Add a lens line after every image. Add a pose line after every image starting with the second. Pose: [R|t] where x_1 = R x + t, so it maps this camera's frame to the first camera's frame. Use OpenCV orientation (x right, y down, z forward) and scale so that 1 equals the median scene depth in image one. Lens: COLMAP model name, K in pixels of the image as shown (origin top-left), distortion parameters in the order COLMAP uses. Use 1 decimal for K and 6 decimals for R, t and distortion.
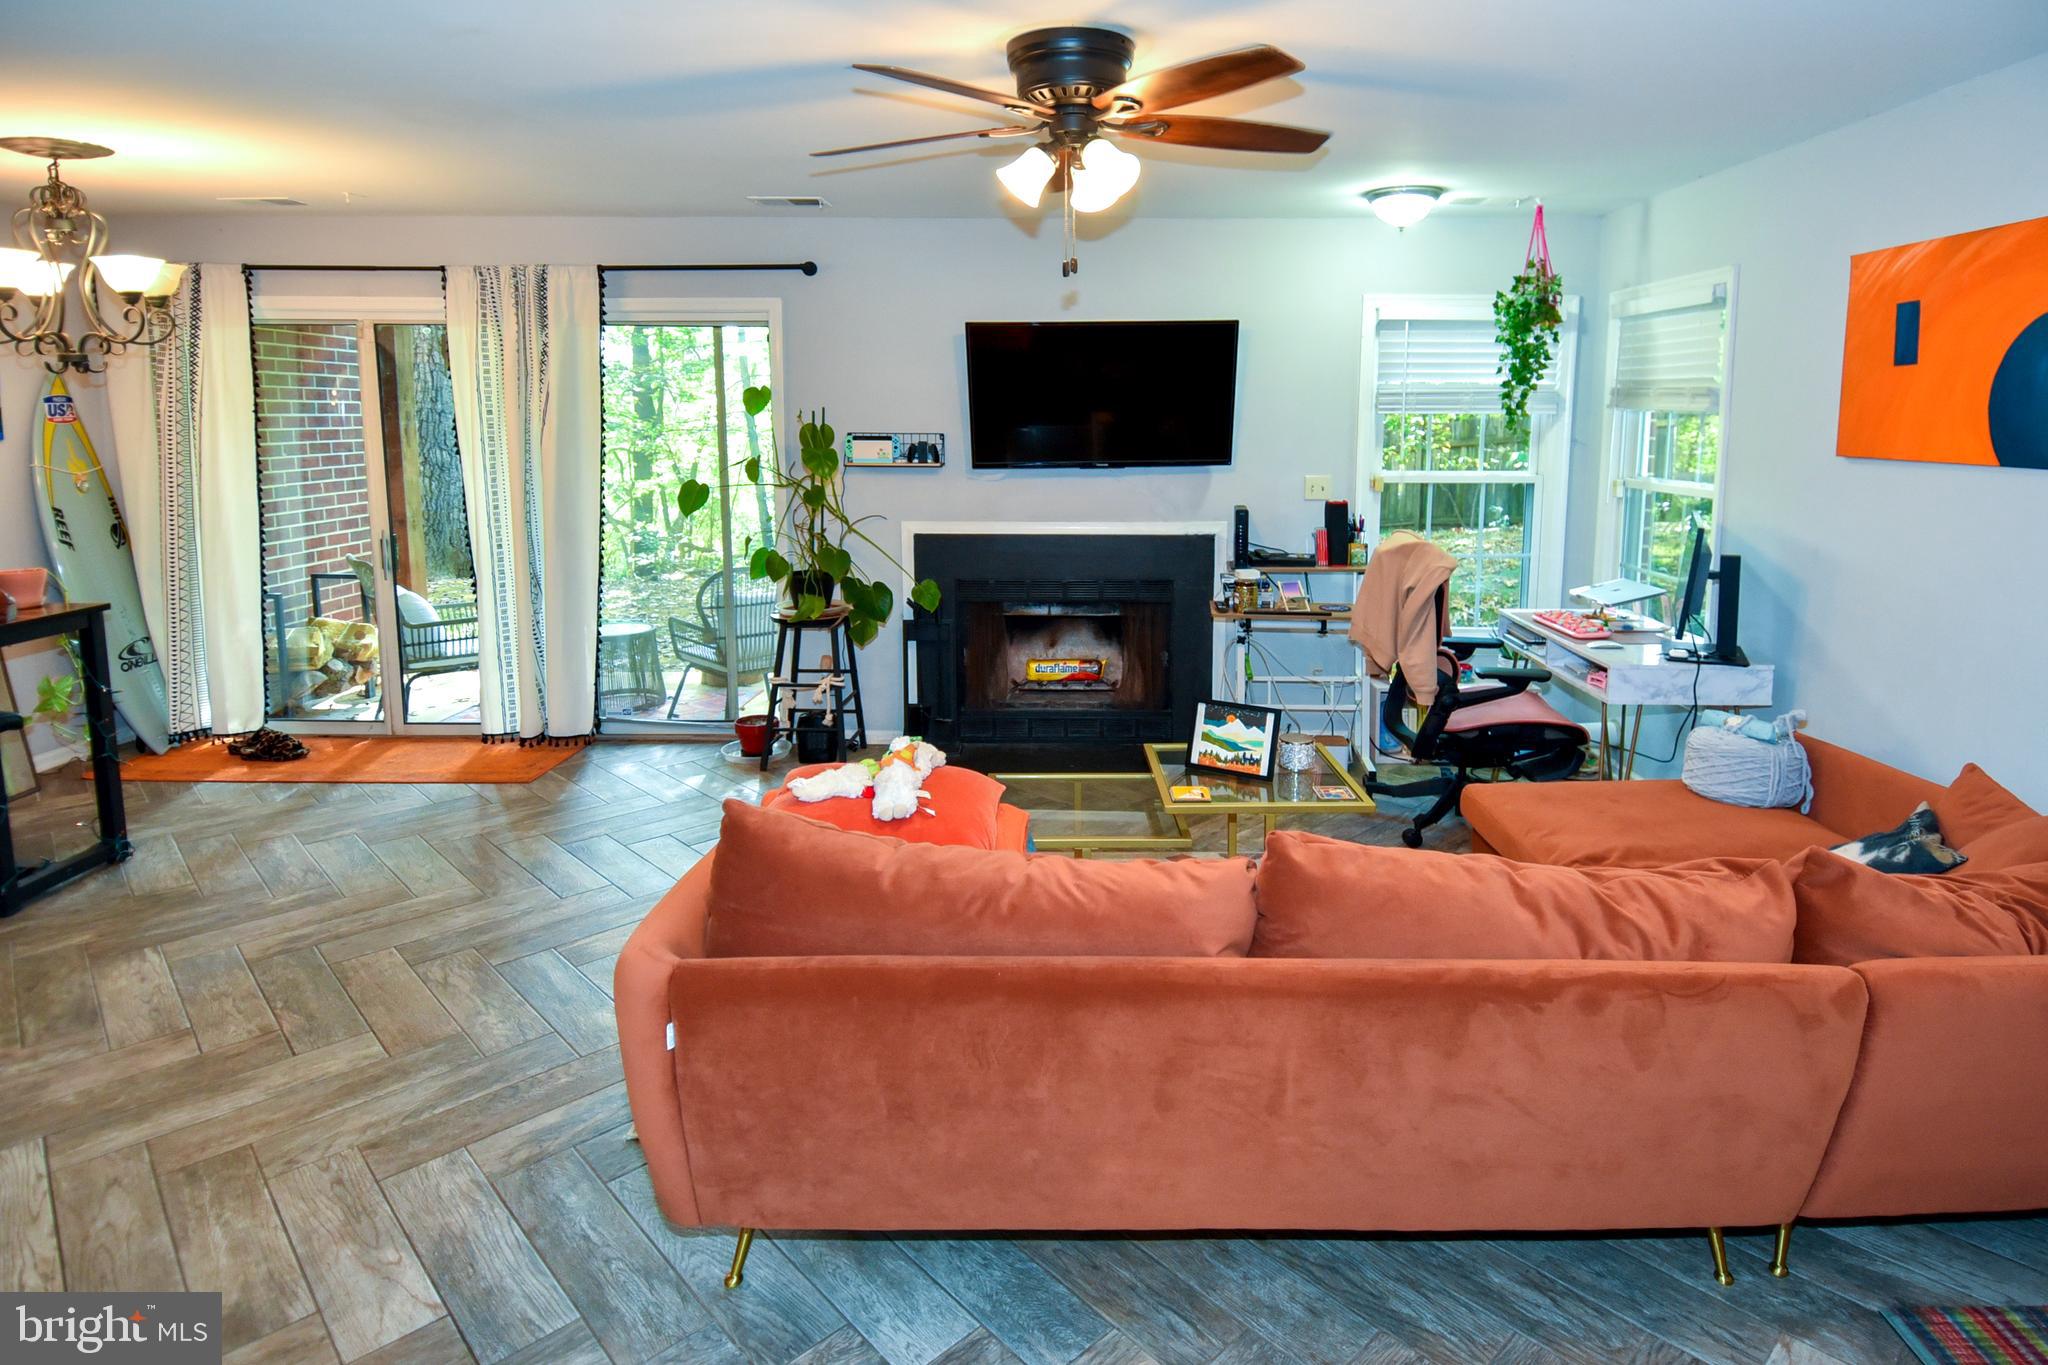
lens RADIAL K [[990.5, 0, 1043.3], [0, 990.5, 577.0], [0, 0, 1]] dist [0.054520, -0.042493]
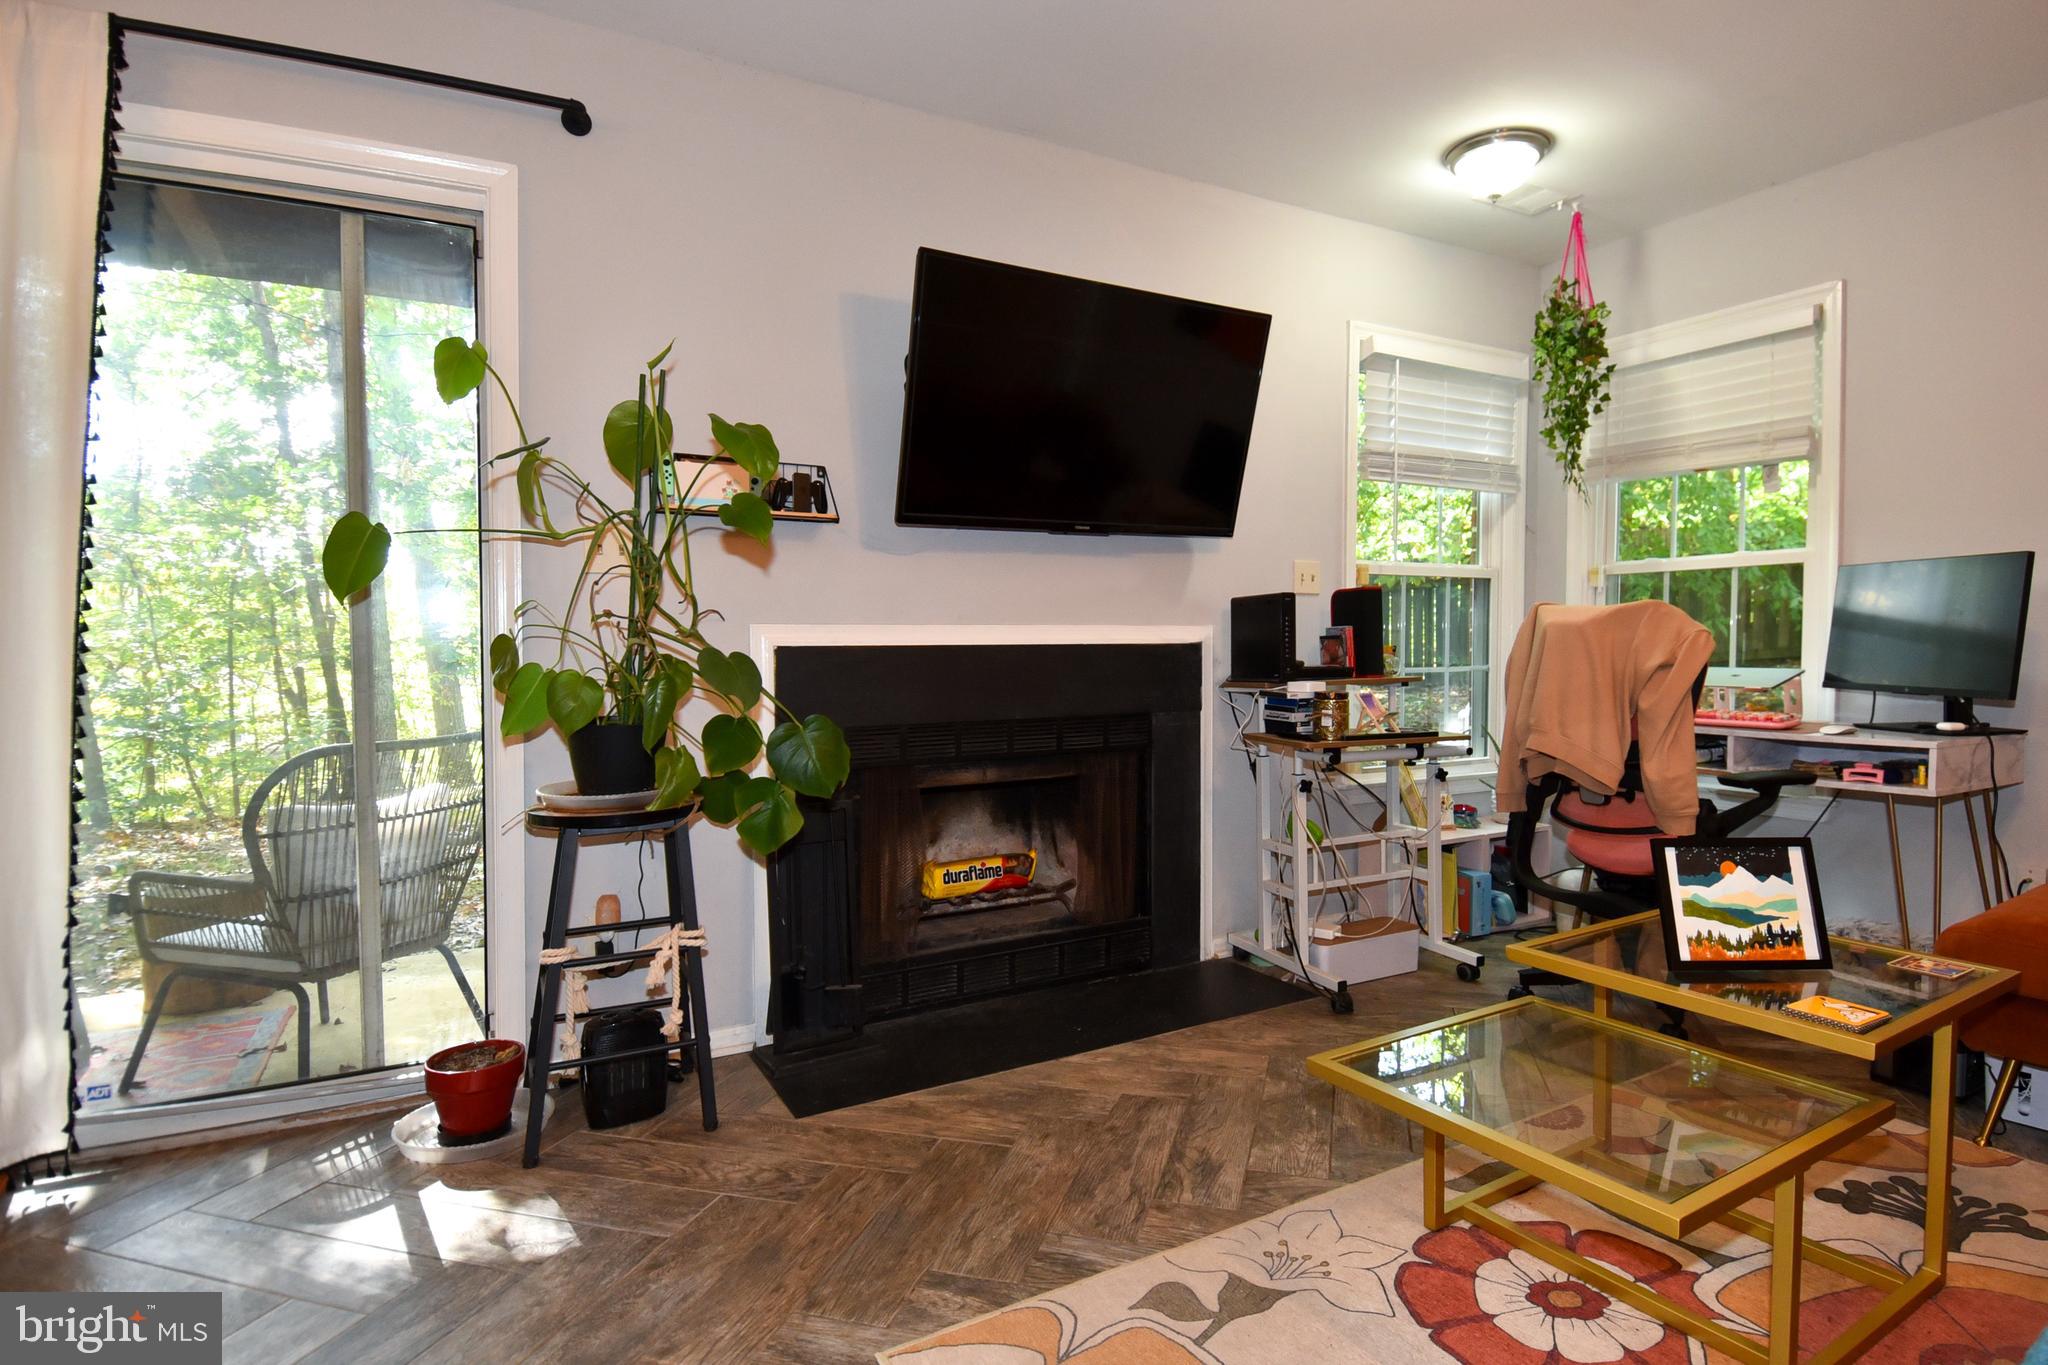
lens RADIAL K [[1096.1, 0, 1055.5], [0, 1096.1, 683.2], [0, 0, 1]] dist [0.061121, -0.065511]
pose [[0.883421, -0.039132, 0.466943, -0.298662], [0.086461, 0.993009, -0.080358, 0.040745], [-0.460534, 0.111363, 0.880628, 0.432774]]
